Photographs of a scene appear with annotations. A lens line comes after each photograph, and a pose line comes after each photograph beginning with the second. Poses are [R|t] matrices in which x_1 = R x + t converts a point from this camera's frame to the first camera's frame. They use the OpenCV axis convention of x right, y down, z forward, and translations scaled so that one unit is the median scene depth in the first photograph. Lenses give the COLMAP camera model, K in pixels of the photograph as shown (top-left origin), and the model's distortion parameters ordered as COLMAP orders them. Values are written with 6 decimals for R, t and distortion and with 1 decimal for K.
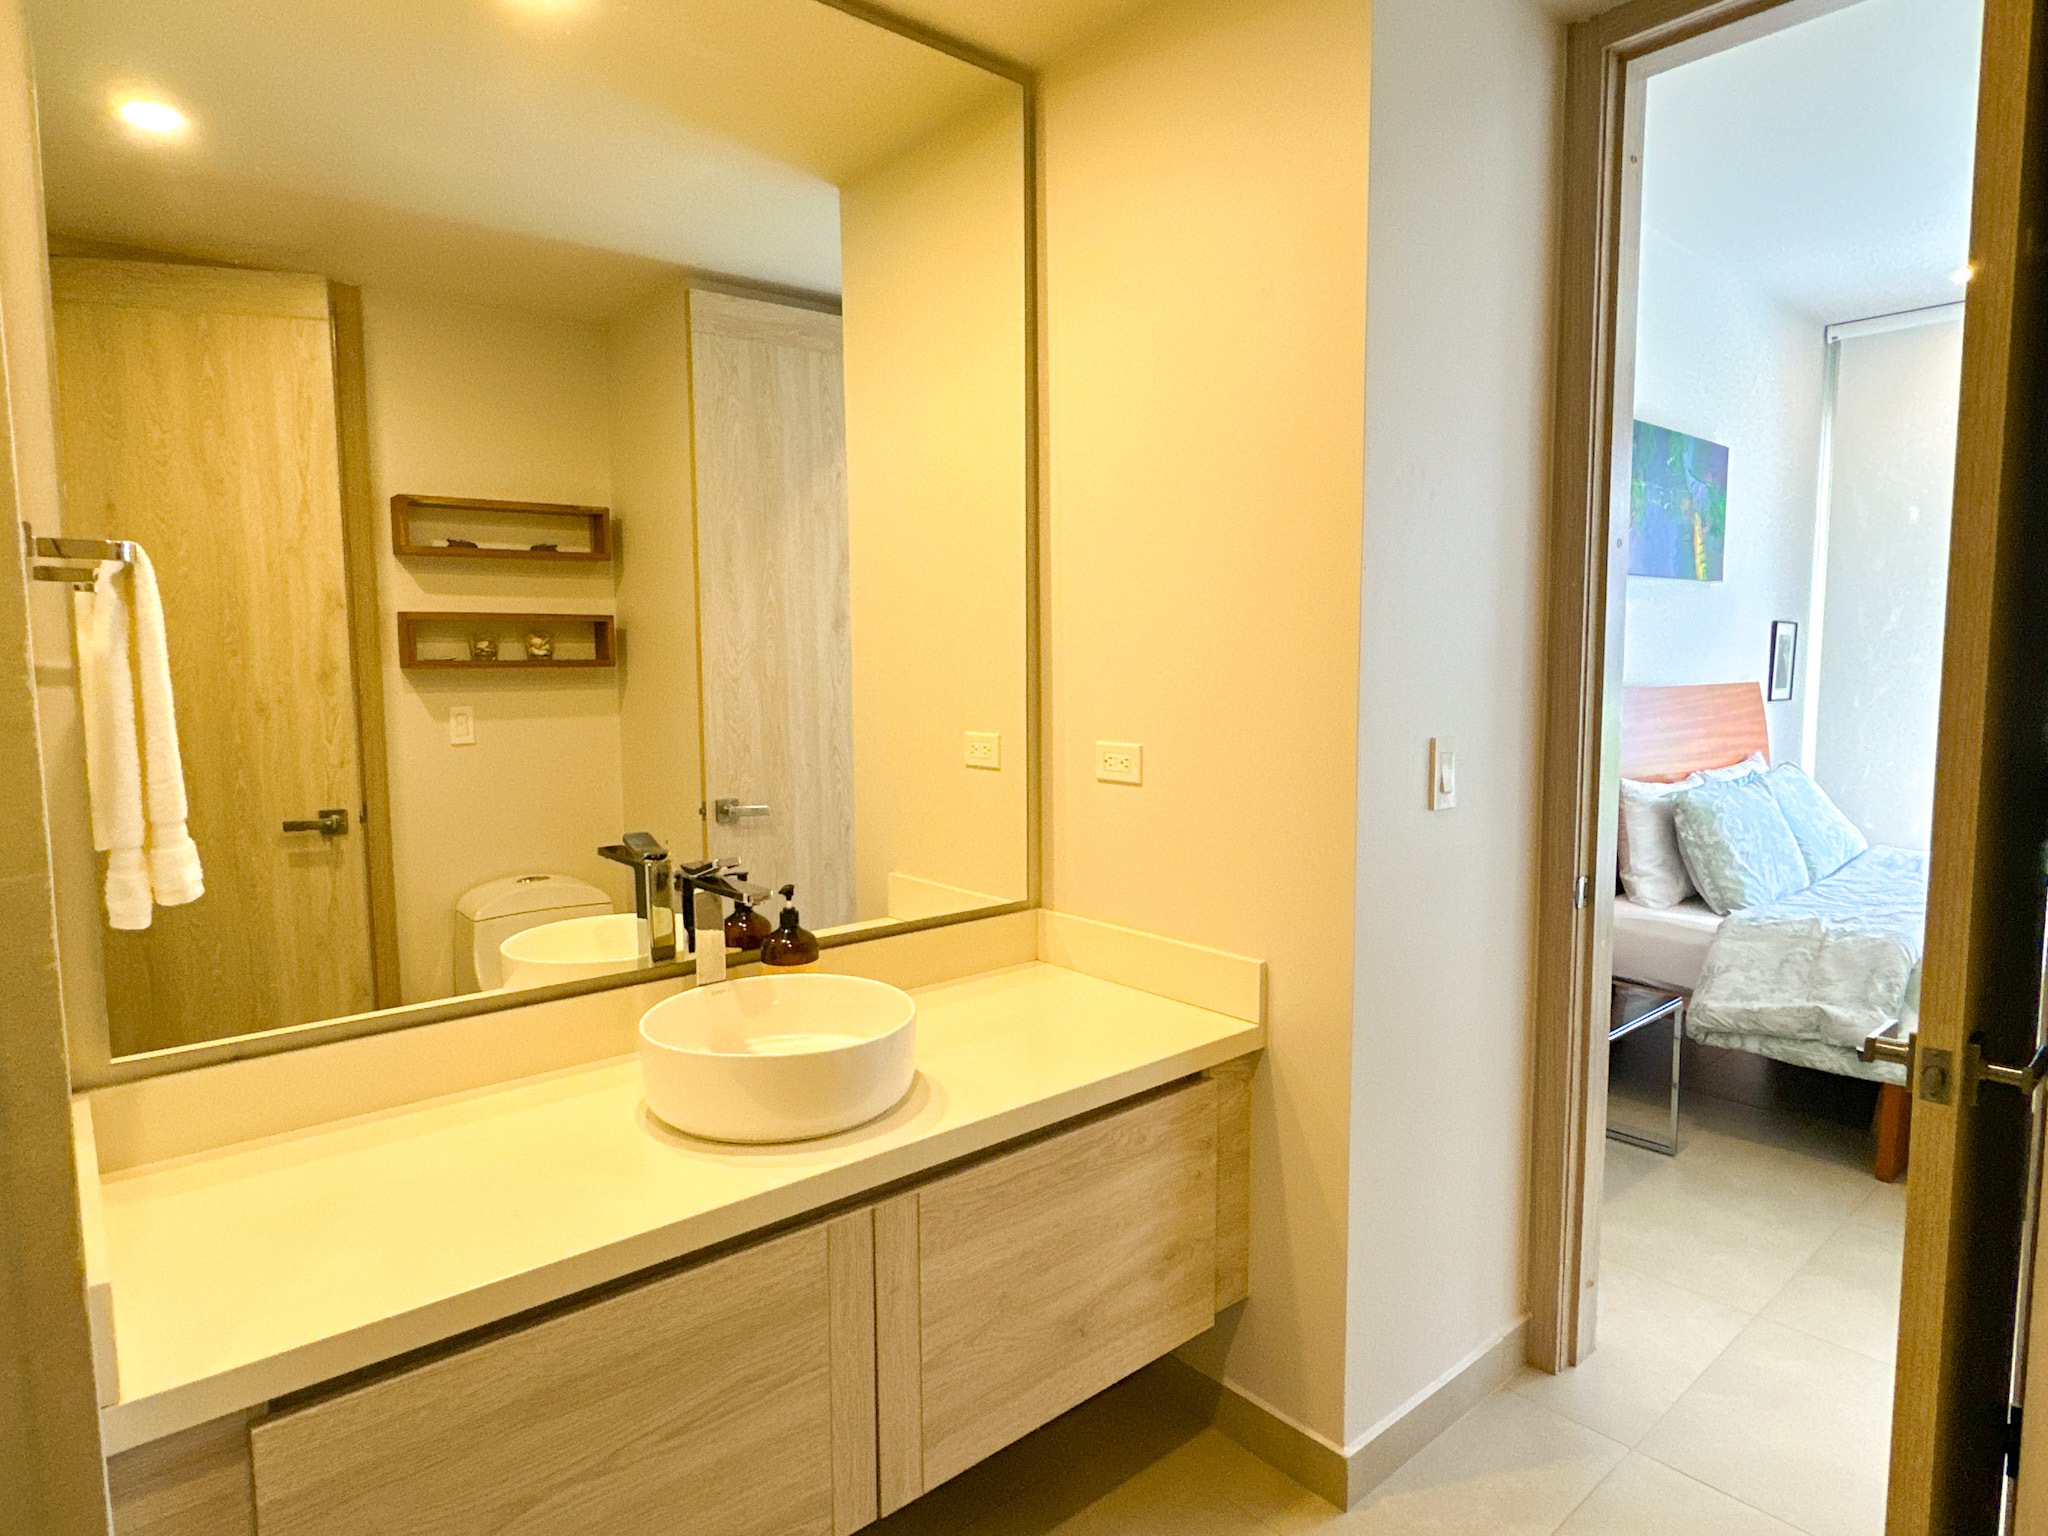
lens RADIAL K [[1172.4, 0, 1020.9], [0, 1172.4, 765.7], [0, 0, 1]] dist [-0.003762, -0.001376]
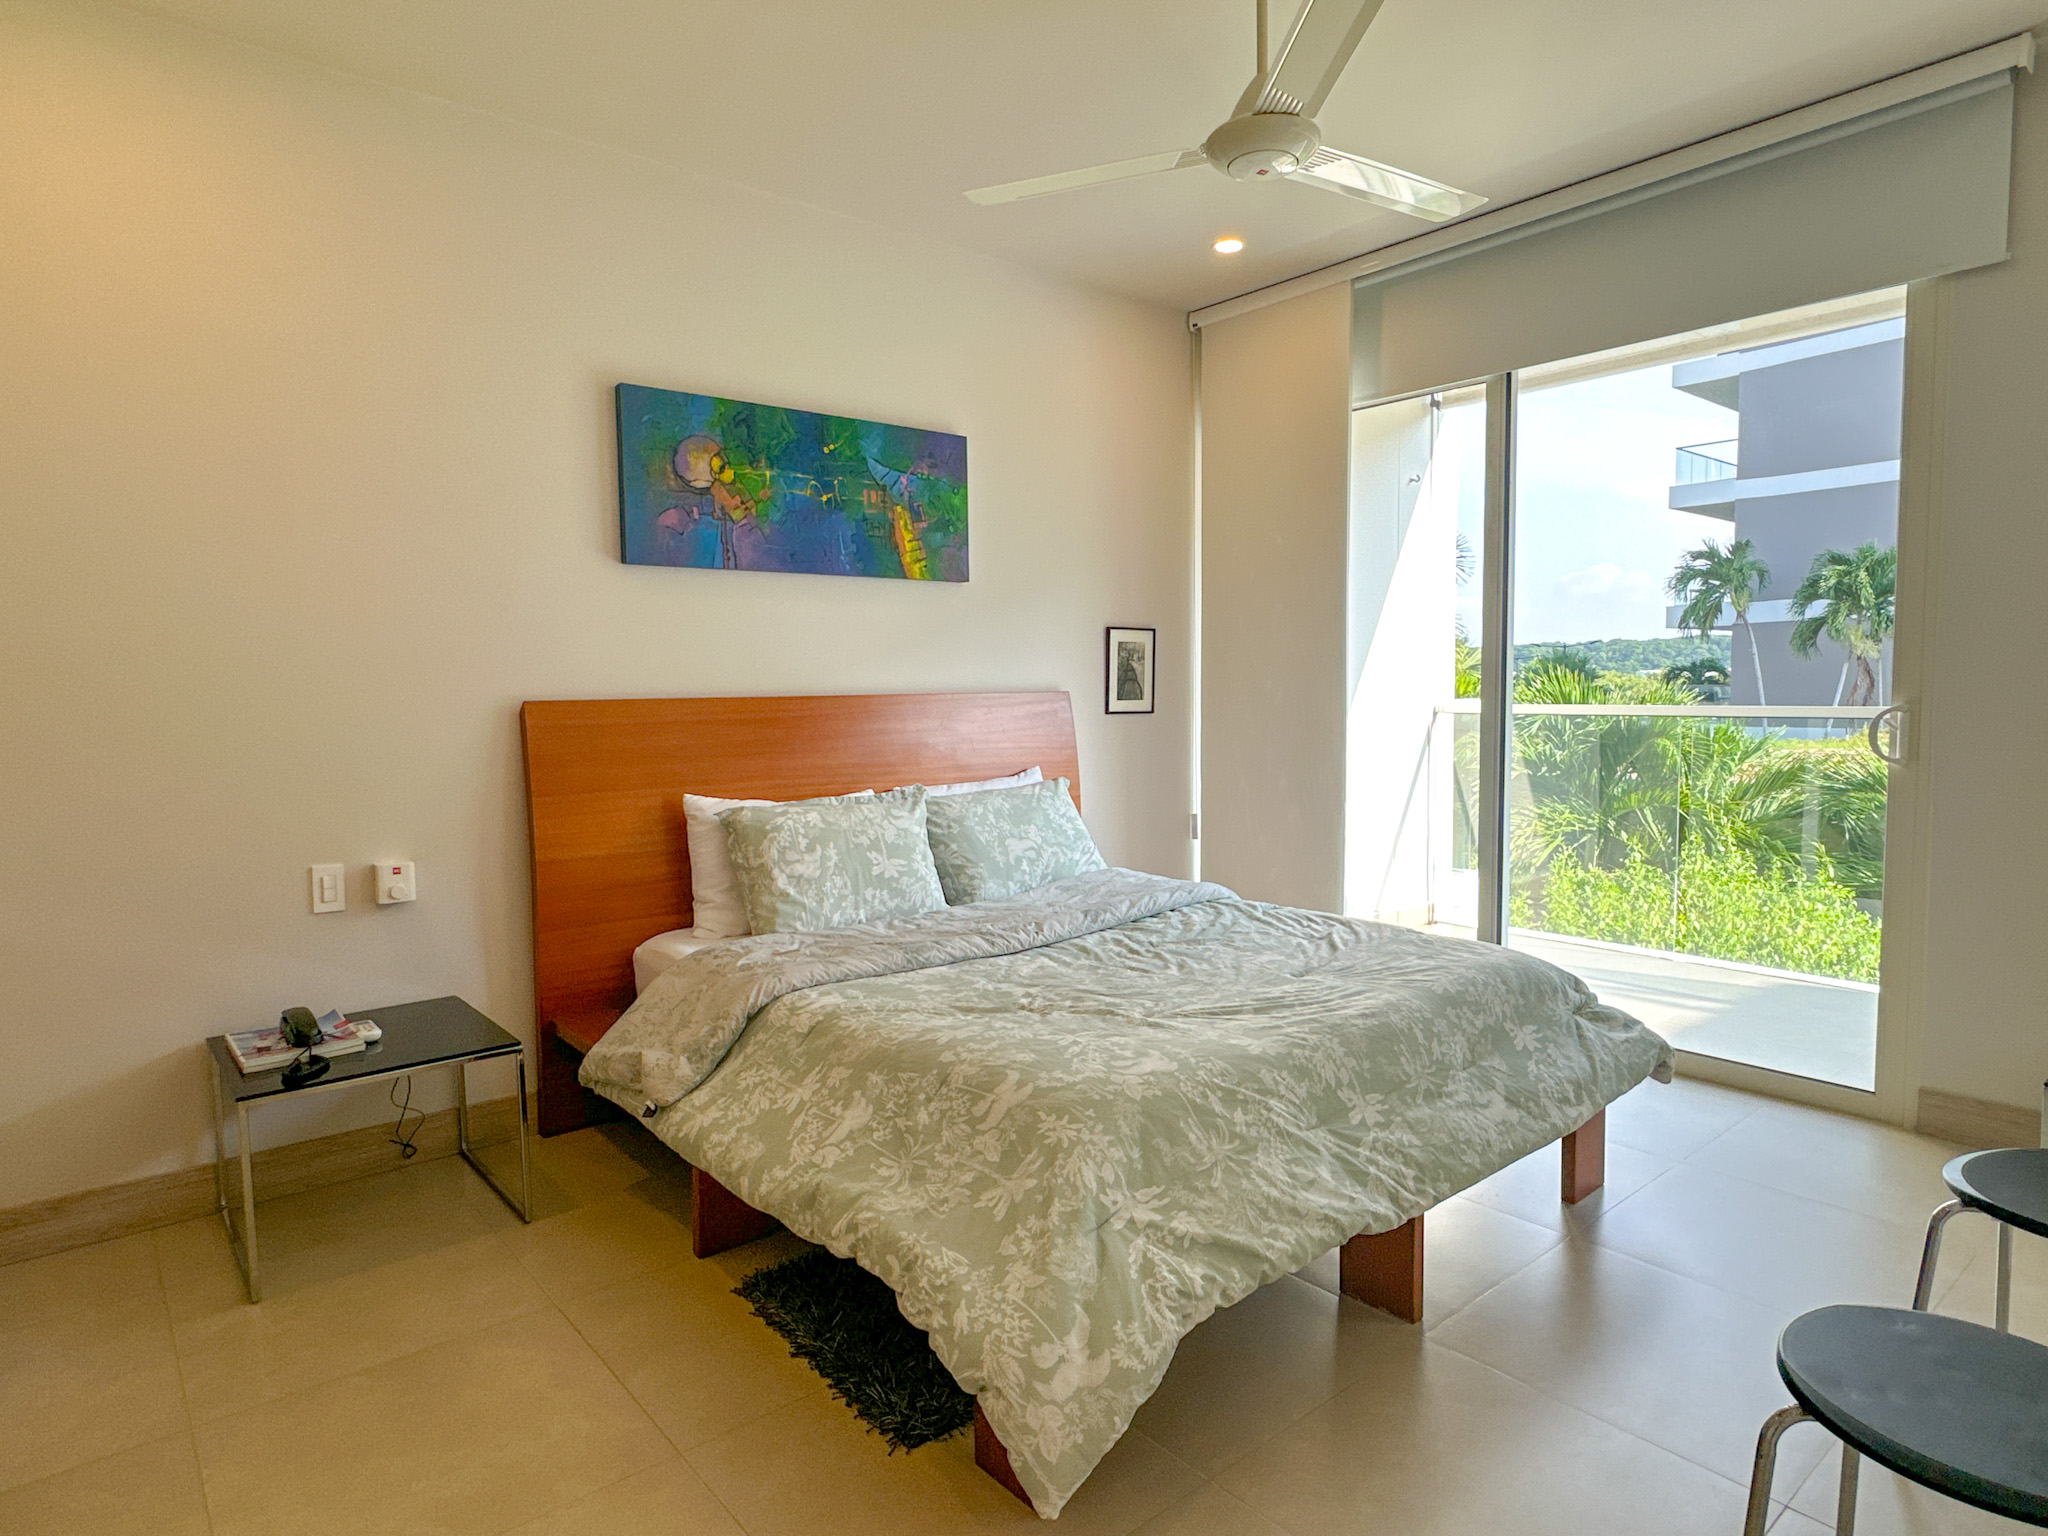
lens RADIAL K [[1169.0, 0, 1022.1], [0, 1169.0, 763.1], [0, 0, 1]] dist [-0.002325, 0.000880]
pose [[0.999872, -0.003824, -0.015566, 0.710802], [0.003401, 0.999626, -0.027143, 0.010895], [0.015664, 0.027086, 0.999510, 0.093728]]
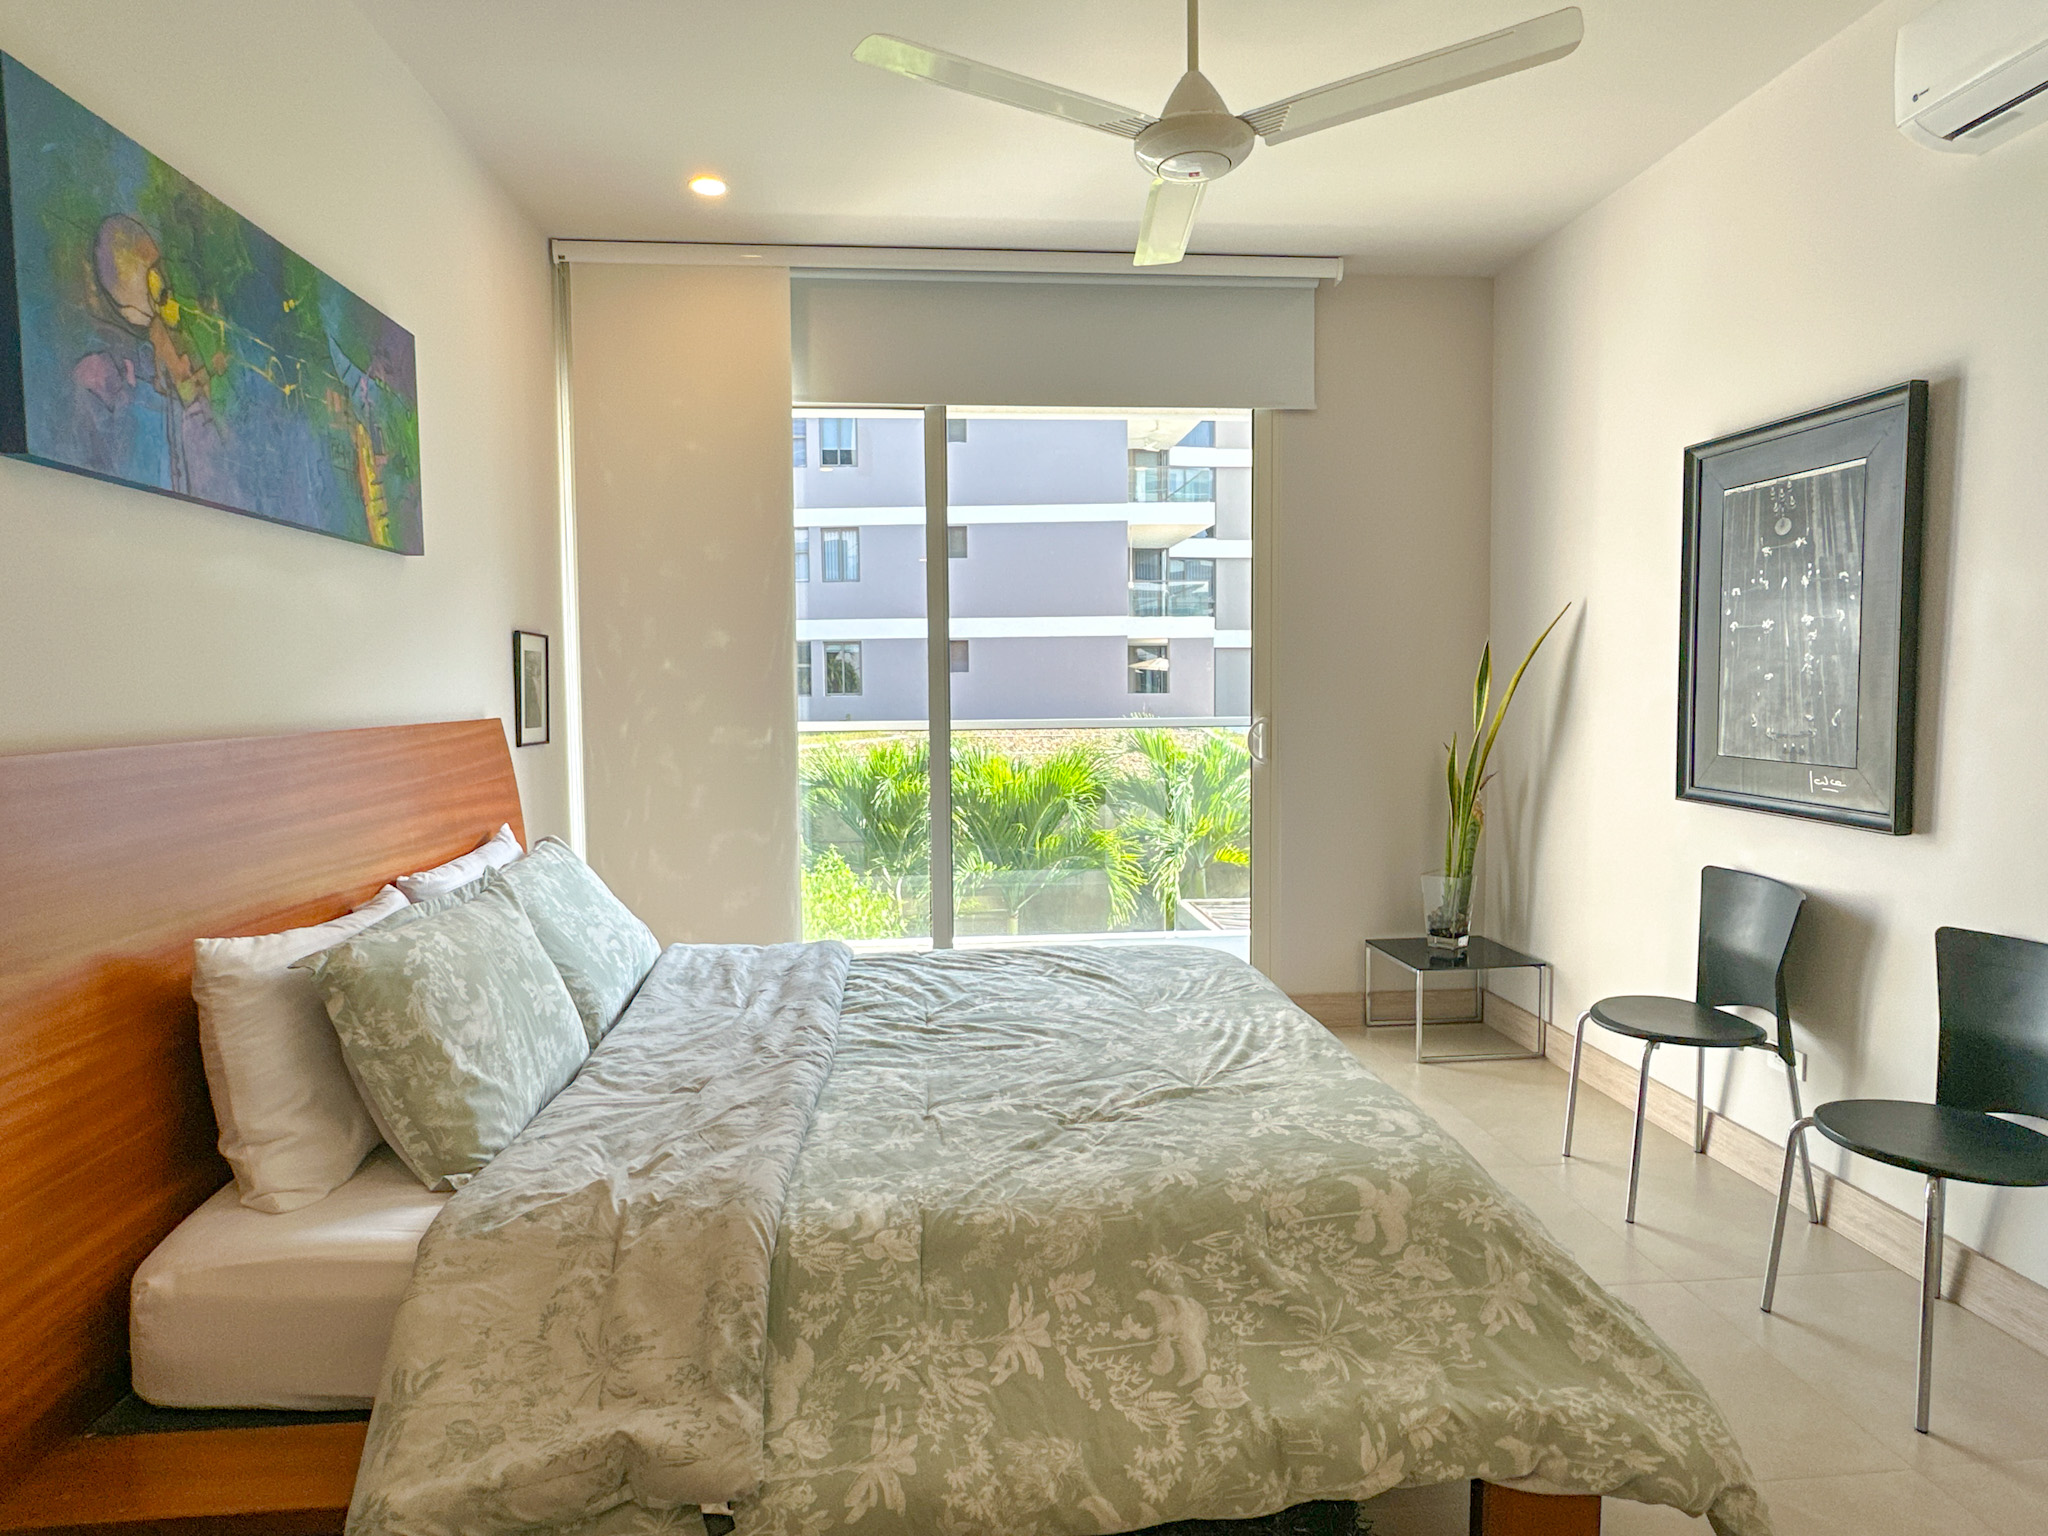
lens RADIAL K [[1169.0, 0, 1022.1], [0, 1169.0, 763.1], [0, 0, 1]] dist [-0.002325, 0.000880]
pose [[0.581090, -0.052593, 0.812138, 0.304062], [0.081980, 0.996617, 0.005882, -0.030068], [-0.809700, 0.063161, 0.583436, 0.432577]]
